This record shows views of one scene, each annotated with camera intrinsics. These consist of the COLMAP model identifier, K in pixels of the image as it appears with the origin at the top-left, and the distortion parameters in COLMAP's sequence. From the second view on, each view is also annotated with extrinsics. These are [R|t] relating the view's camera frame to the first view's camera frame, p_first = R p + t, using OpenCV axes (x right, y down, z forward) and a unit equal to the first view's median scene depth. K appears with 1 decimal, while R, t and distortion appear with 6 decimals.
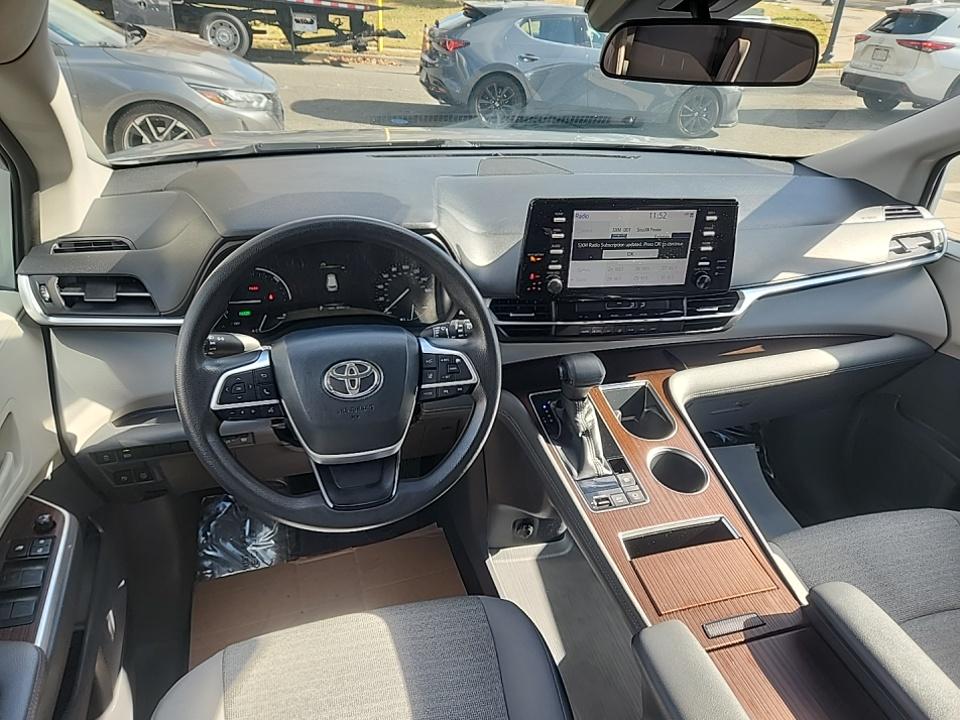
lens RADIAL K [[665.6, 0, 480.8], [0, 665.6, 360.0], [0, 0, 1]] dist [0.045548, -0.007850]
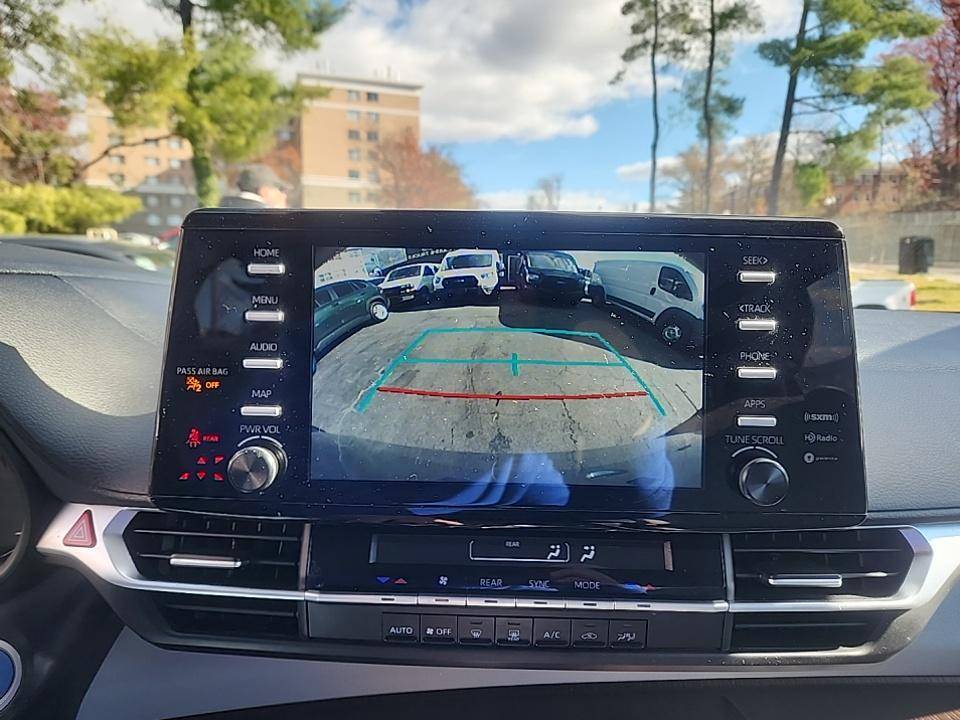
lens RADIAL K [[665.6, 0, 477.8], [0, 665.6, 353.6], [0, 0, 1]] dist [0.045548, -0.007850]
pose [[0.978388, -0.015217, -0.206219, 0.259480], [-0.068114, 0.917913, -0.390892, -0.040113], [0.195239, 0.396491, 0.897038, 0.652716]]
